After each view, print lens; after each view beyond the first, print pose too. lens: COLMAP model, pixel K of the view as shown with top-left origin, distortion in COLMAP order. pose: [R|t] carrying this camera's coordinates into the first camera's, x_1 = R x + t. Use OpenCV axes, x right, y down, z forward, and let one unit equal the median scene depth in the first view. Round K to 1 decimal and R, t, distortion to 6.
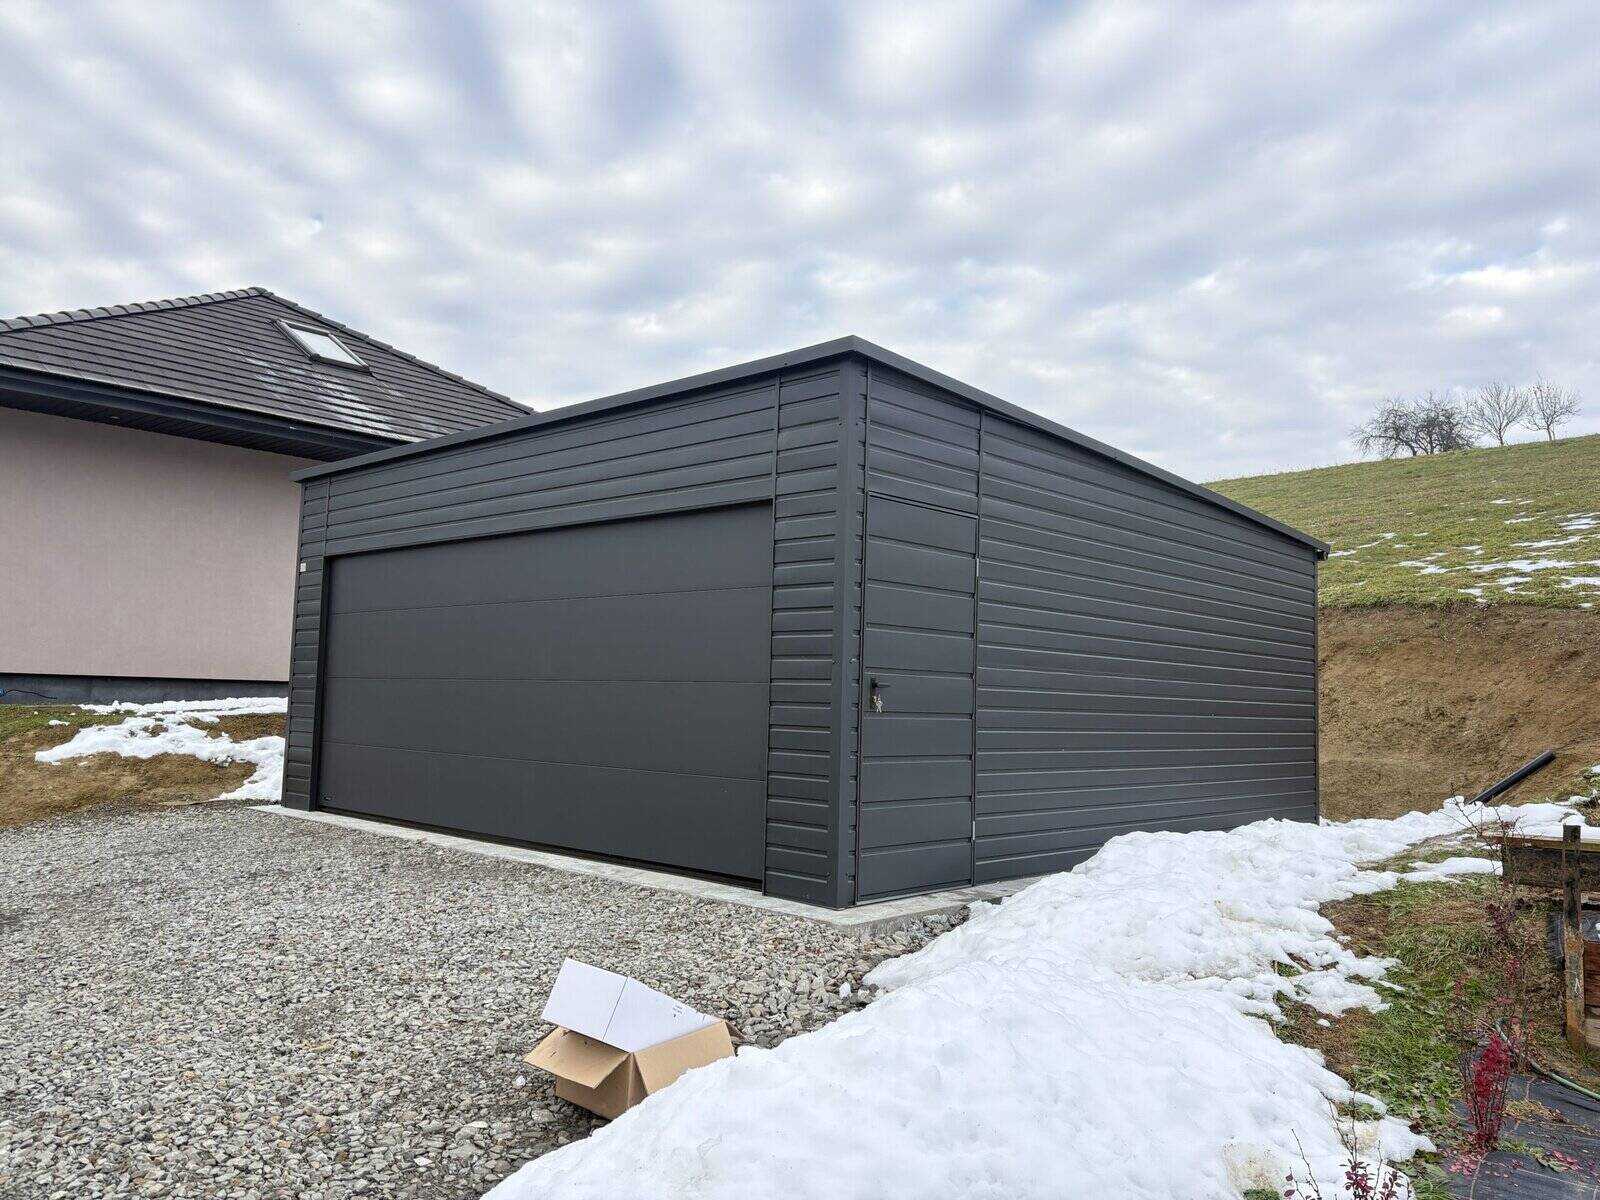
lens RADIAL K [[1212.9, 0, 802.5], [0, 1212.9, 597.4], [0, 0, 1]] dist [0.037822, -0.001867]
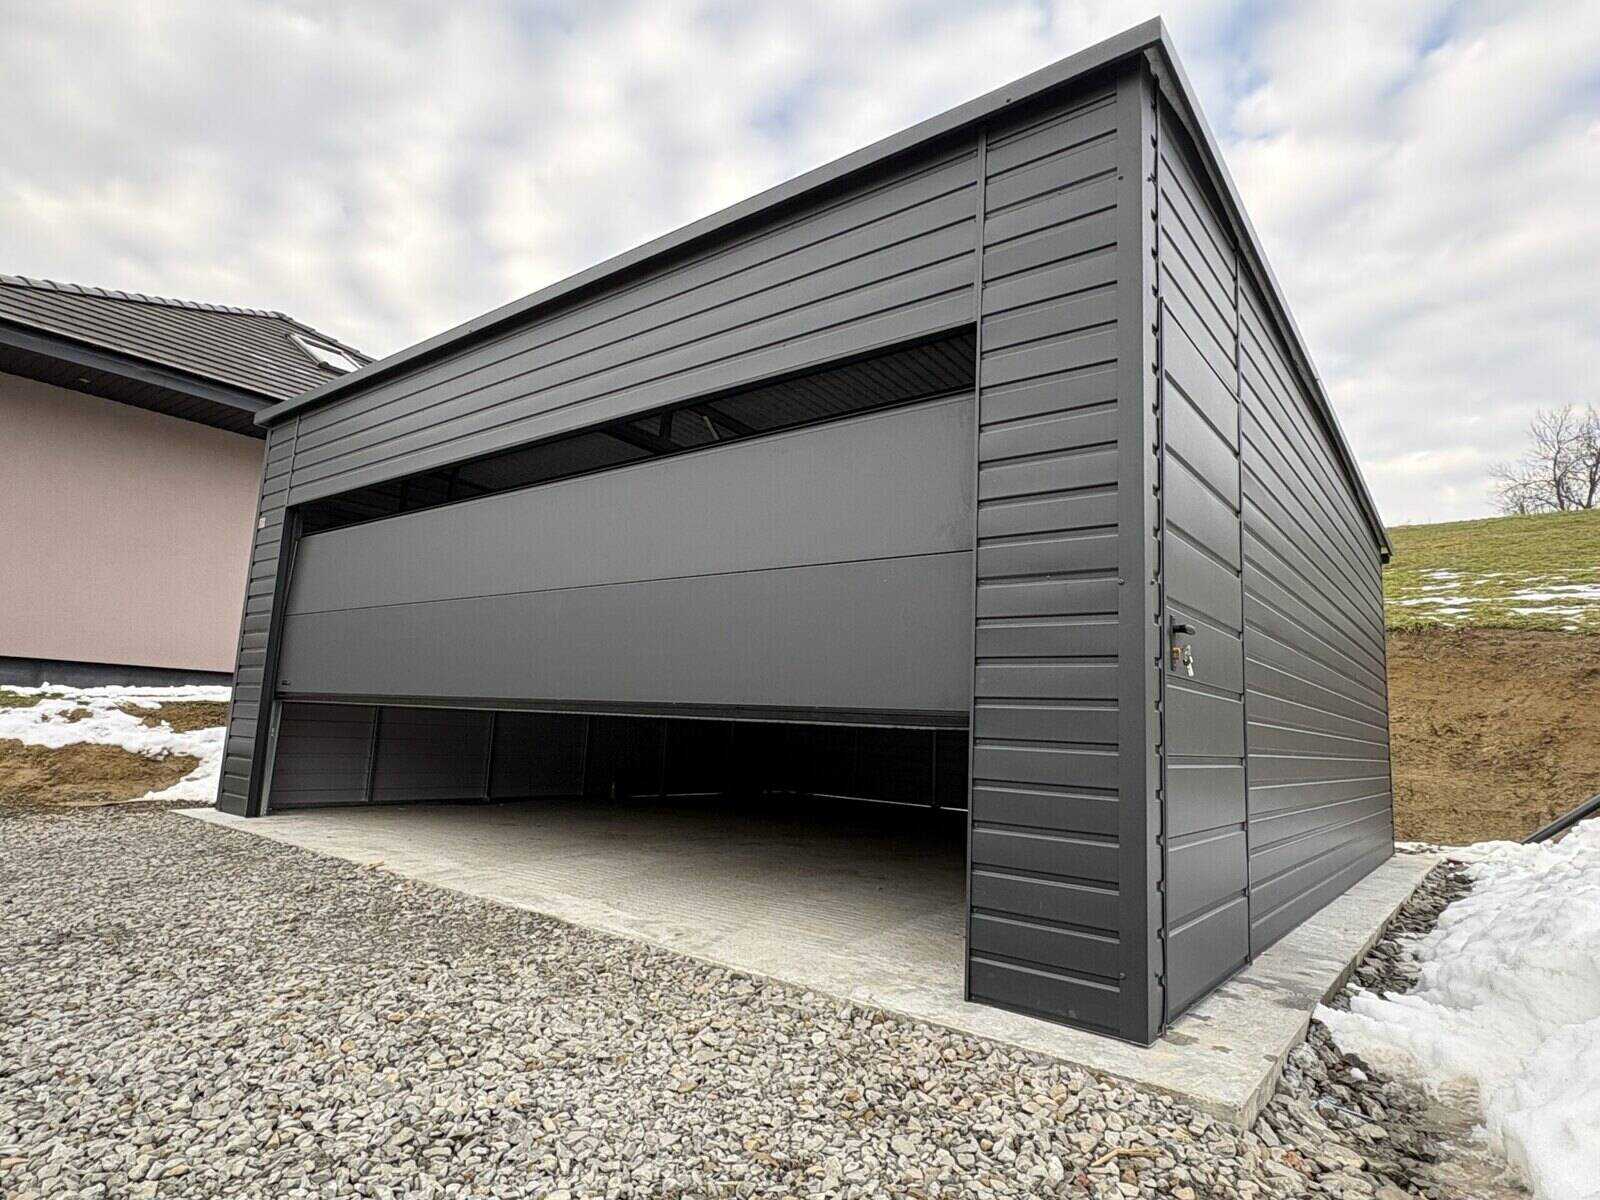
lens RADIAL K [[902.8, 0, 793.8], [0, 902.8, 600.1], [0, 0, 1]] dist [0.003598, 0.000646]
pose [[0.996465, 0.032055, 0.077654, -0.087808], [-0.027821, 0.998099, -0.054999, 0.050454], [-0.079270, 0.052644, 0.995462, 0.341348]]
